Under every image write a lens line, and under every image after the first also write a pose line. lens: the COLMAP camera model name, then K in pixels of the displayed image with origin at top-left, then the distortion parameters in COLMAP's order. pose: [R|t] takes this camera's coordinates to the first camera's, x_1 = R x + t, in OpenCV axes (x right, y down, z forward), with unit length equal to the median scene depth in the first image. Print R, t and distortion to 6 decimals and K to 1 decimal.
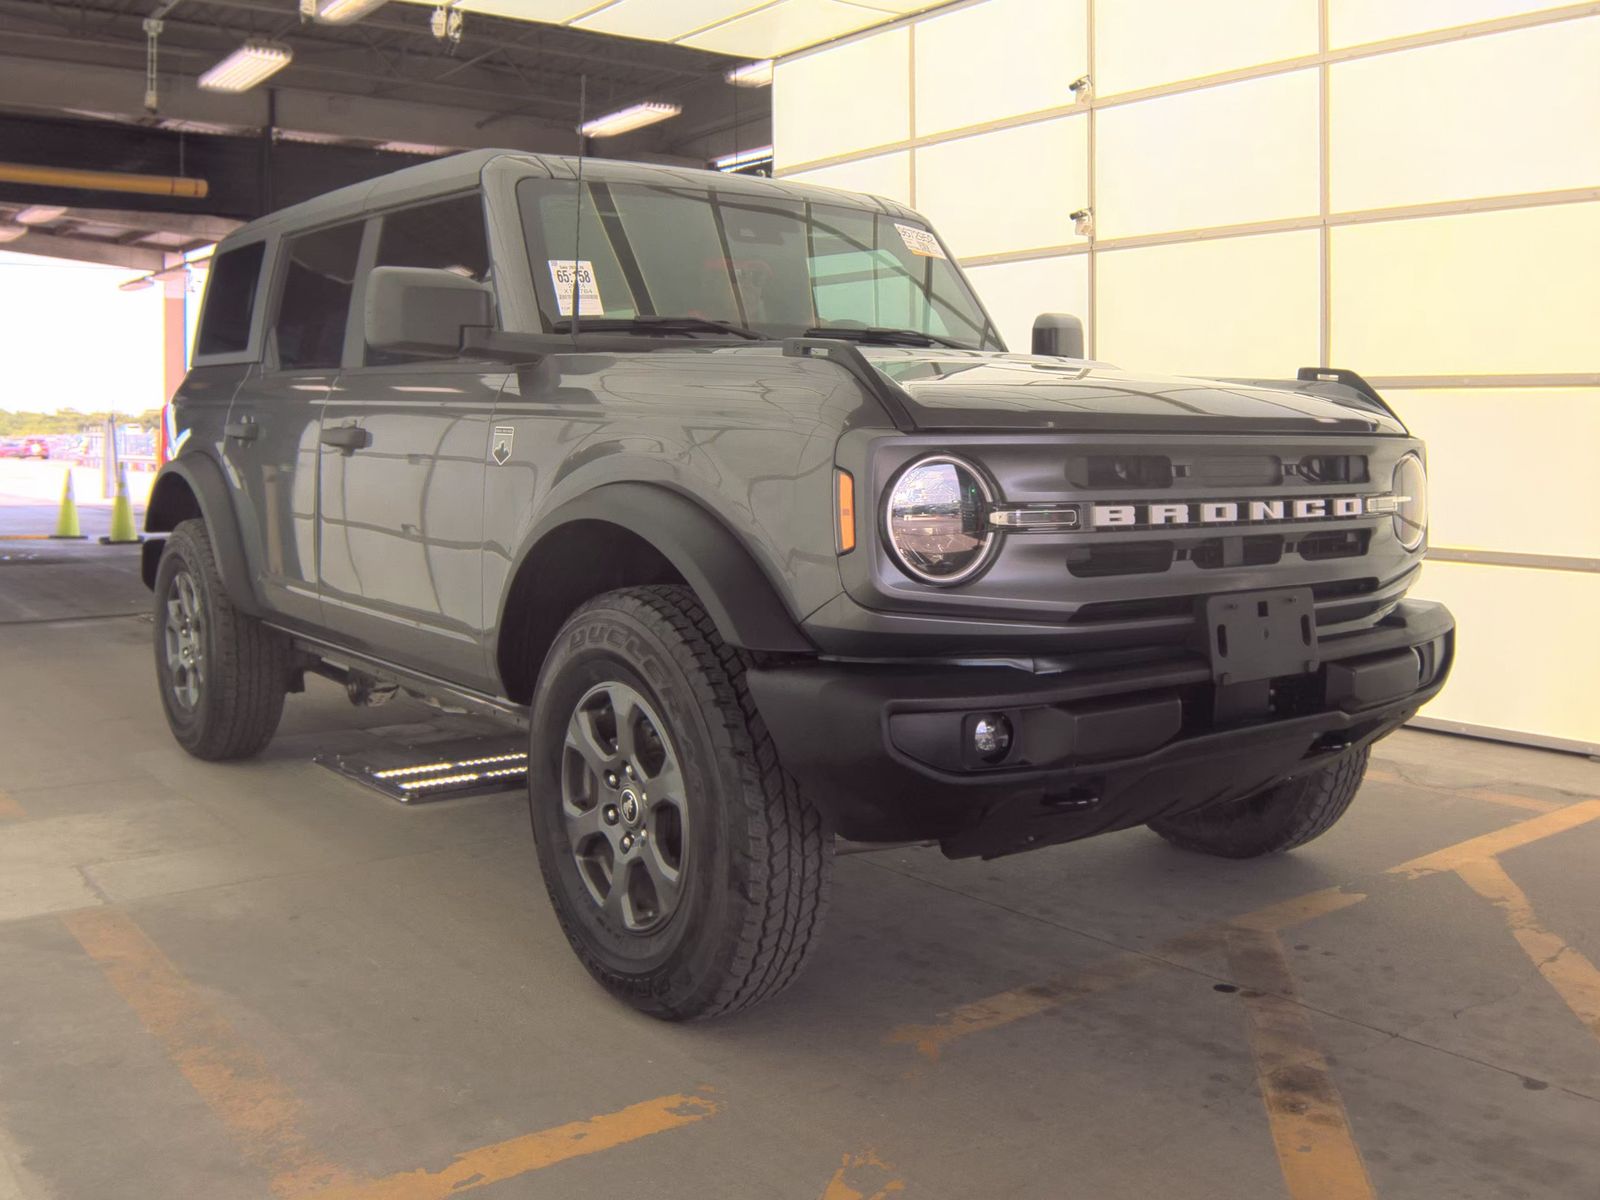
lens RADIAL K [[1558.2, 0, 800.7], [0, 1558.2, 593.1], [0, 0, 1]] dist [-0.104904, 0.000000]
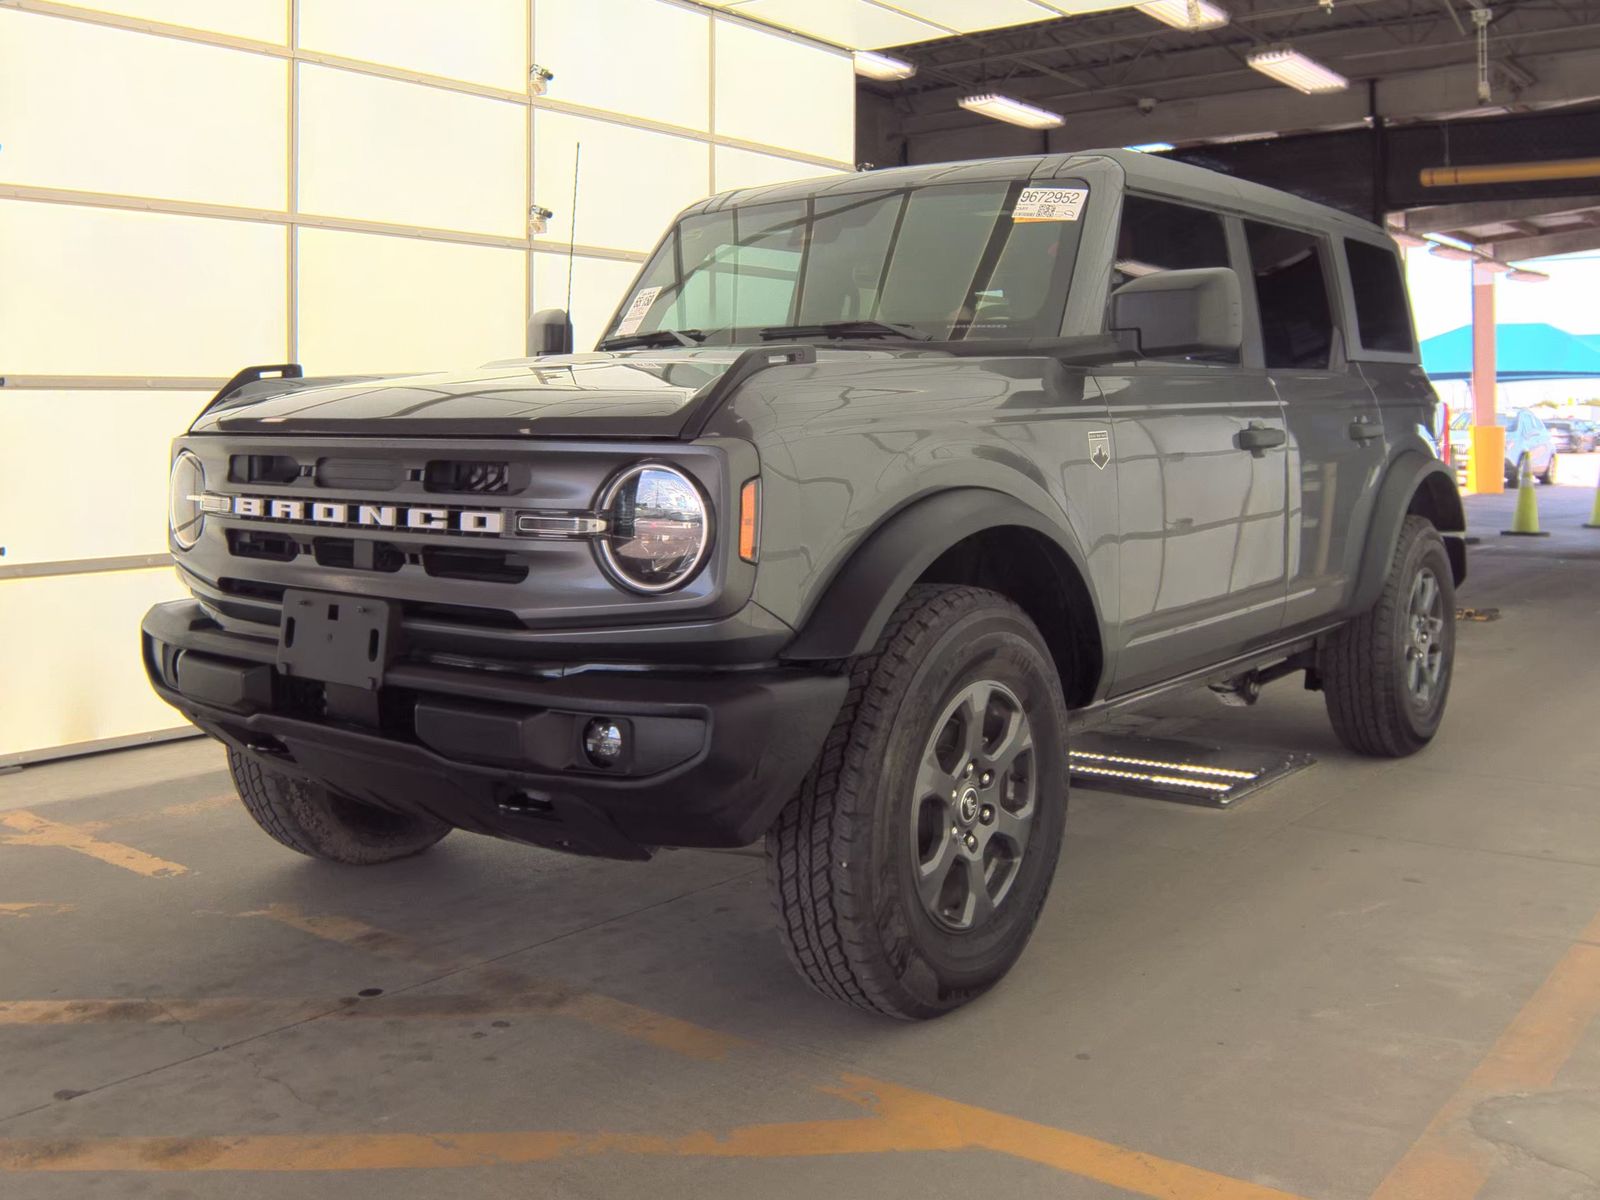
lens RADIAL K [[1558.2, 0, 800.4], [0, 1558.2, 603.8], [0, 0, 1]] dist [-0.104904, 0.000000]
pose [[0.275741, 0.113295, -0.954532, 1.303722], [-0.102147, 0.990861, 0.088099, -0.111173], [0.955789, 0.073210, 0.284794, 0.984741]]
